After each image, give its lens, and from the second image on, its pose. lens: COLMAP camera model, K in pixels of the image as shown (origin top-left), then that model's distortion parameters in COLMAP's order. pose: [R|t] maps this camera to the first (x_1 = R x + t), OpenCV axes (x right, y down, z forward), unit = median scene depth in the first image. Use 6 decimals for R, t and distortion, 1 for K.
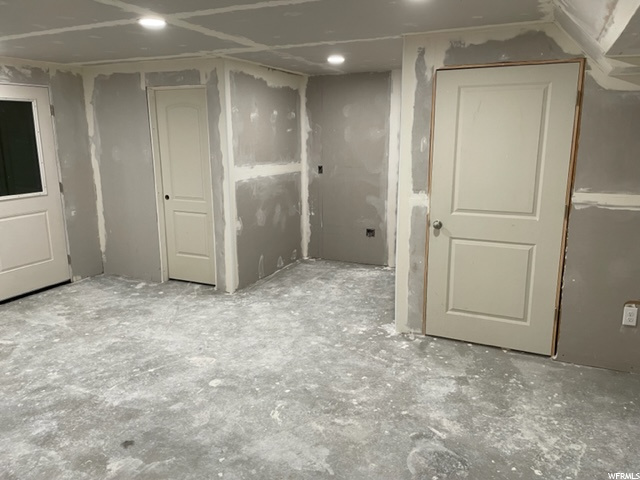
lens RADIAL K [[484.0, 0, 319.1], [0, 484.0, 238.7], [0, 0, 1]] dist [0.096436, -0.117274]
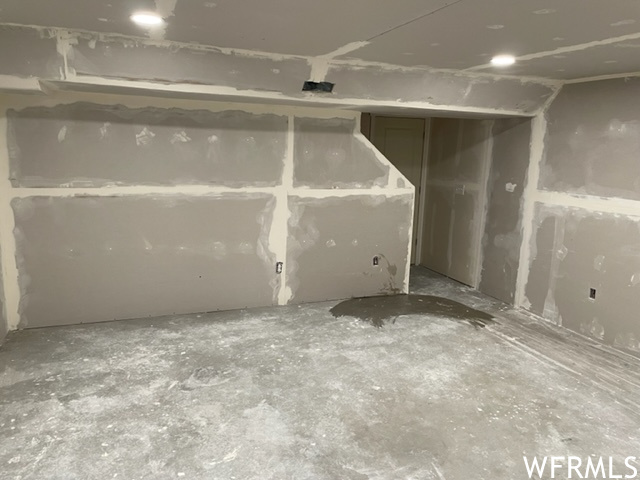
lens RADIAL K [[484.0, 0, 319.1], [0, 484.0, 238.7], [0, 0, 1]] dist [0.096436, -0.117274]
pose [[-0.723171, -0.144725, 0.675336, -0.786595], [0.120766, 0.936239, 0.329957, -0.309479], [-0.680029, 0.320173, -0.659583, 1.392444]]
